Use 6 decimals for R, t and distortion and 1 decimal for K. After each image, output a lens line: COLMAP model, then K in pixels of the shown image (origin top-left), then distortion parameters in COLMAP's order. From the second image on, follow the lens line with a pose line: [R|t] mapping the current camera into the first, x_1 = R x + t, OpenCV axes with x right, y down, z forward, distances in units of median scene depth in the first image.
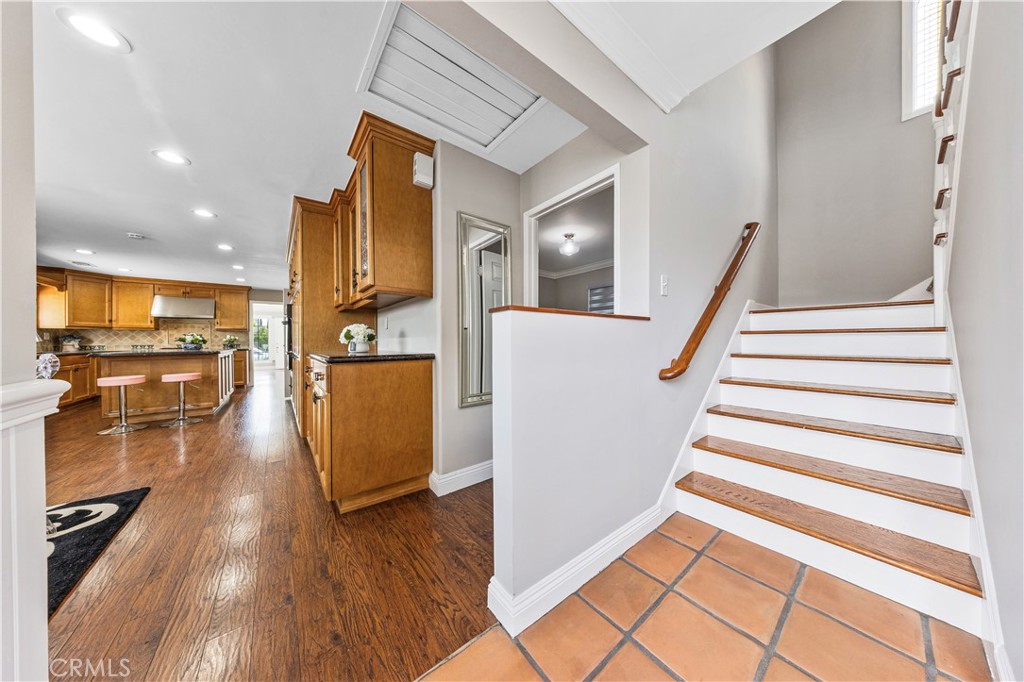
lens RADIAL K [[299.8, 0, 510.6], [0, 299.8, 341.8], [0, 0, 1]] dist [-0.002755, 0.000248]
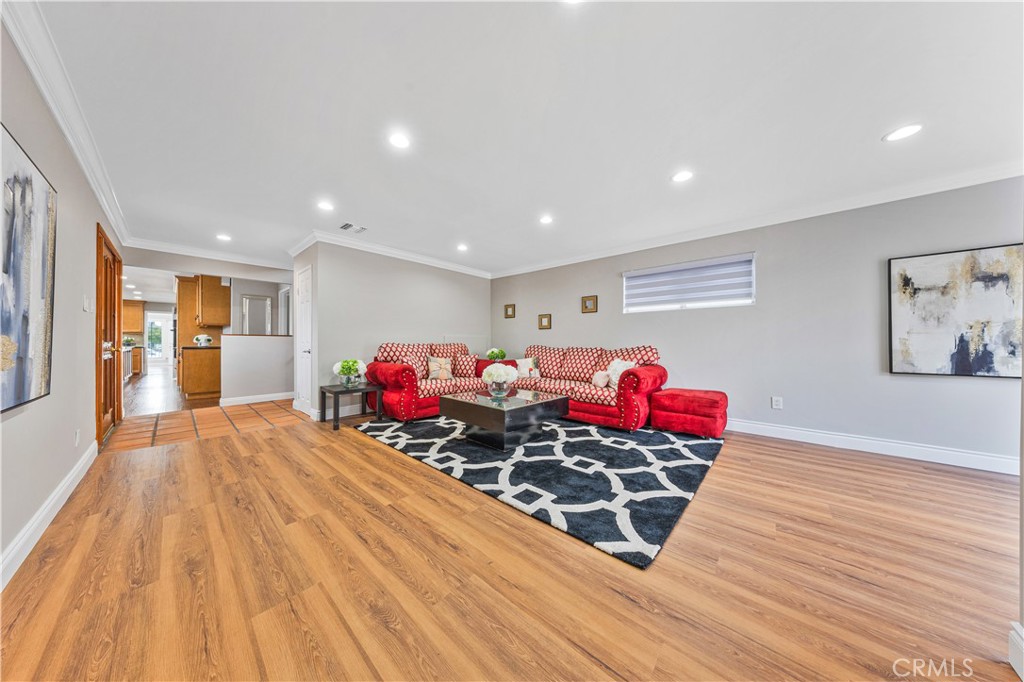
lens RADIAL K [[299.8, 0, 509.7], [0, 299.8, 342.4], [0, 0, 1]] dist [-0.002755, 0.000248]
pose [[0.984182, 0.008126, 0.176973, 0.774131], [-0.007153, 0.999956, -0.006133, 0.000562], [-0.177015, 0.004770, 0.984197, -0.936325]]
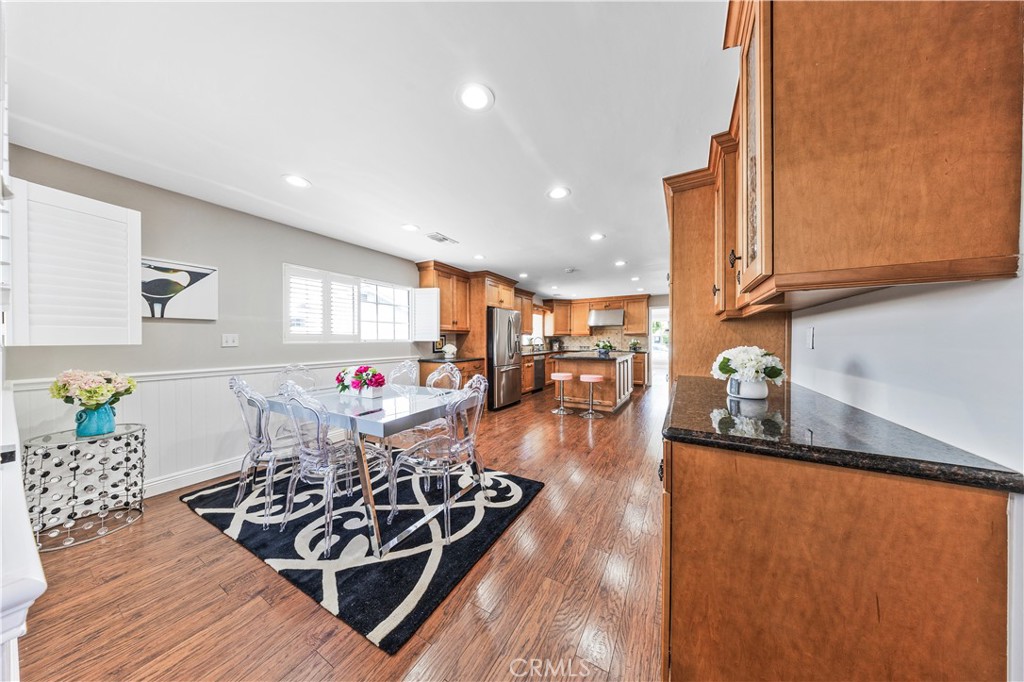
lens RADIAL K [[299.8, 0, 510.9], [0, 299.8, 341.8], [0, 0, 1]] dist [-0.002755, 0.000248]
pose [[0.377288, 0.014909, -0.925976, -0.077692], [-0.004431, 0.999888, 0.014294, -0.038409], [0.926085, -0.001289, 0.377312, 0.192382]]
